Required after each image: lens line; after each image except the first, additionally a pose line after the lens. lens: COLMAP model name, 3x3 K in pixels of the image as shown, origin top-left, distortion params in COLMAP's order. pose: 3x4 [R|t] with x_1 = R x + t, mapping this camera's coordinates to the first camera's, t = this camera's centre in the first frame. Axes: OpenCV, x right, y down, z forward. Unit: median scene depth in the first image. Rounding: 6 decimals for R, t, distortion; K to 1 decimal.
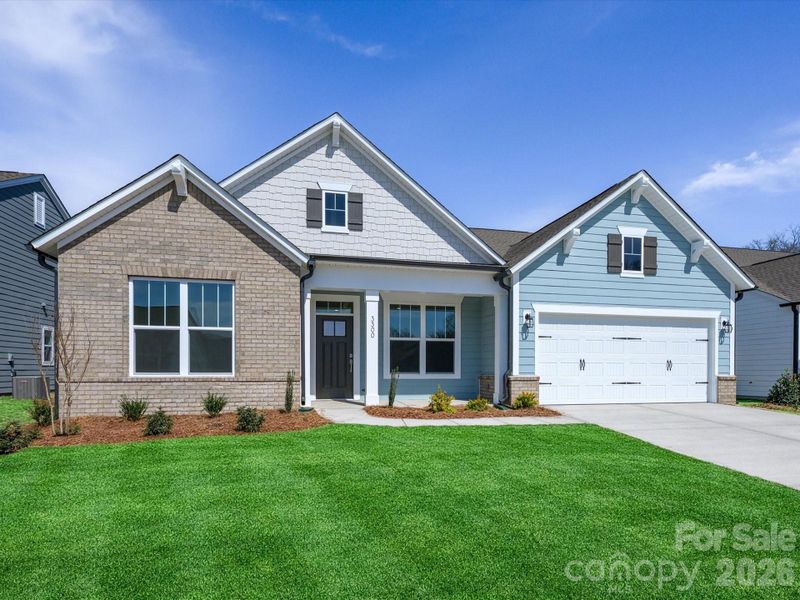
lens RADIAL K [[474.3, 0, 426.8], [0, 474.3, 365.2], [0, 0, 1]] dist [-0.000929, -0.001550]
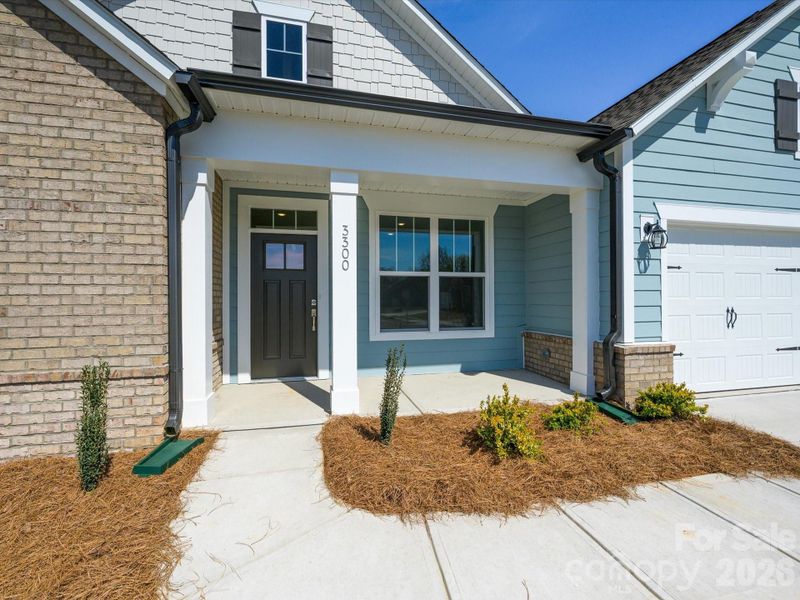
lens RADIAL K [[359.9, 0, 399.8], [0, 359.9, 292.5], [0, 0, 1]] dist [0.000569, -0.000016]
pose [[0.999885, -0.005893, -0.013969, -0.050514], [0.005771, 0.999945, -0.008744, -0.030048], [0.014020, 0.008662, 0.999864, 0.593566]]
